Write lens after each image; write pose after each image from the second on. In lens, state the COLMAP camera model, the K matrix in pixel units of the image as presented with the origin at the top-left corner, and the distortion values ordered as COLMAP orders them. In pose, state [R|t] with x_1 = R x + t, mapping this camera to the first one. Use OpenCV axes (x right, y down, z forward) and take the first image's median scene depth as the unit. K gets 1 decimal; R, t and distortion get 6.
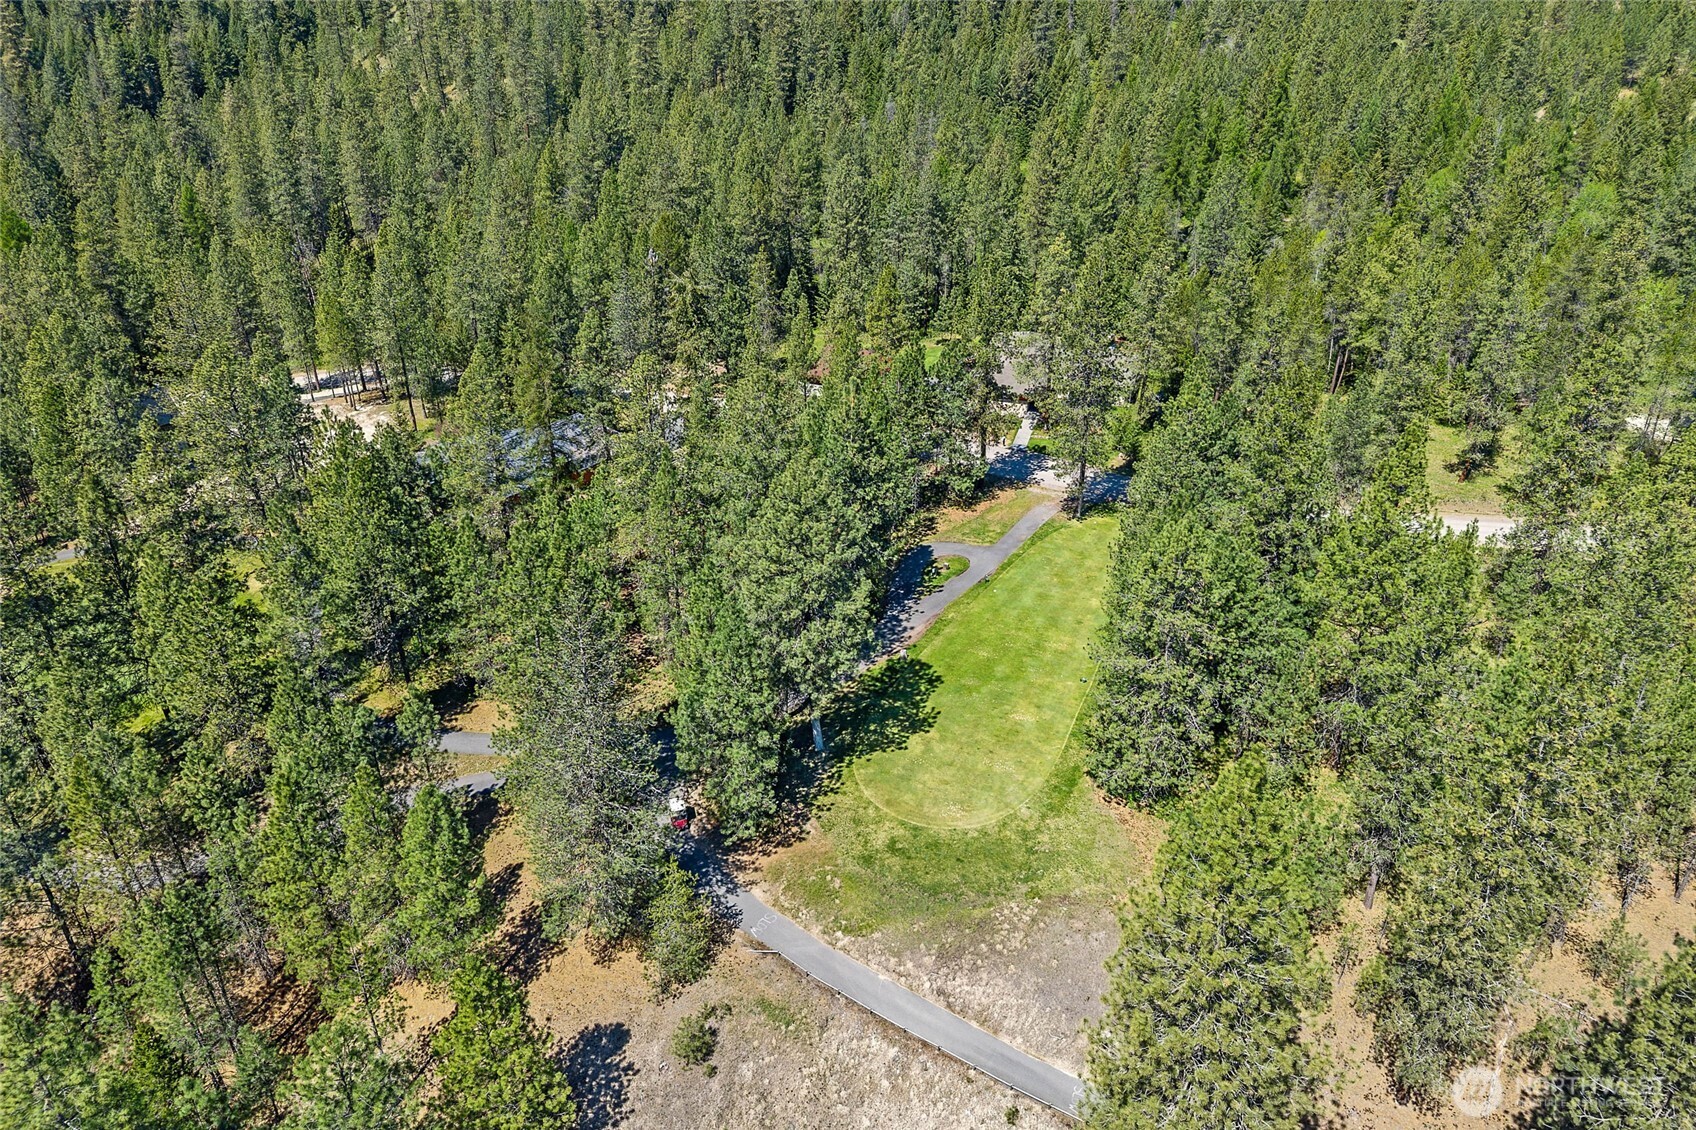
lens RADIAL K [[1143.9, 0, 844.2], [0, 1143.9, 555.2], [0, 0, 1]] dist [0.001277, -0.000635]
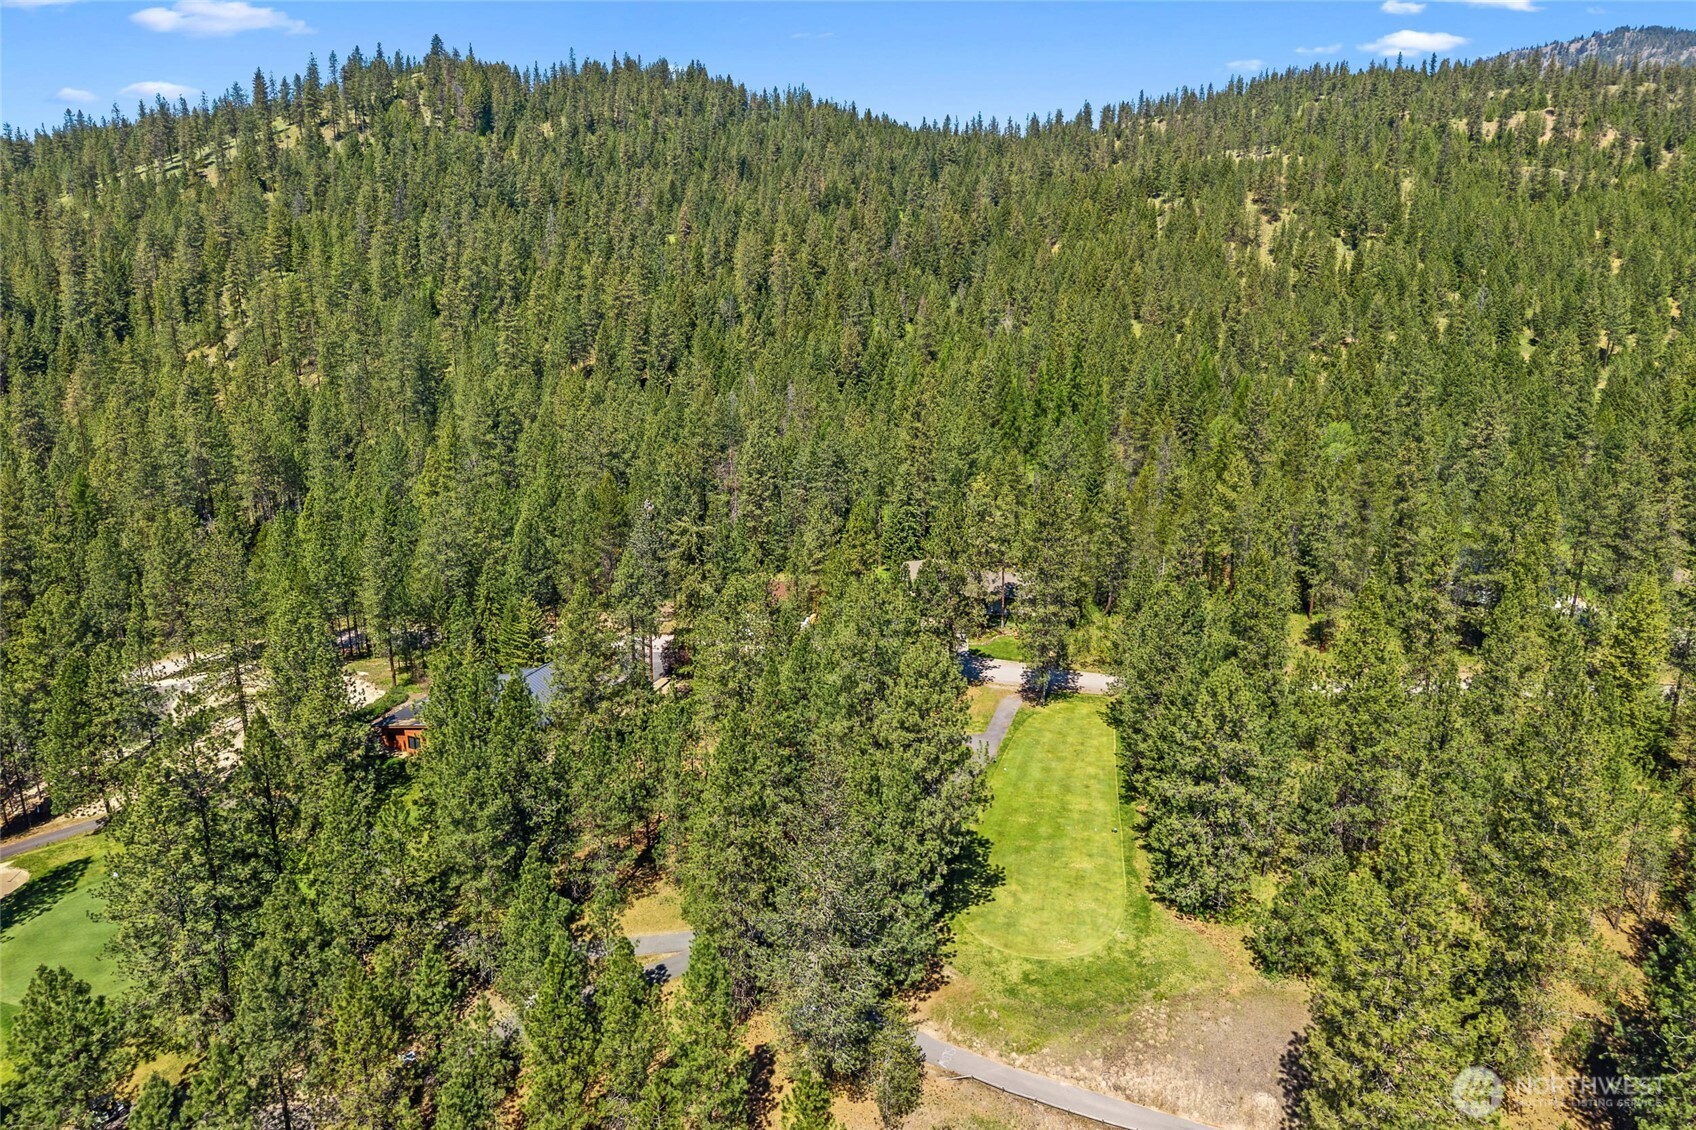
lens RADIAL K [[1143.9, 0, 844.2], [0, 1143.9, 555.2], [0, 0, 1]] dist [0.001277, -0.000635]
pose [[0.974267, -0.057225, 0.218011, -0.304665], [0.104650, 0.971506, -0.212660, 0.058304], [-0.199629, 0.230002, 0.952495, -0.125164]]
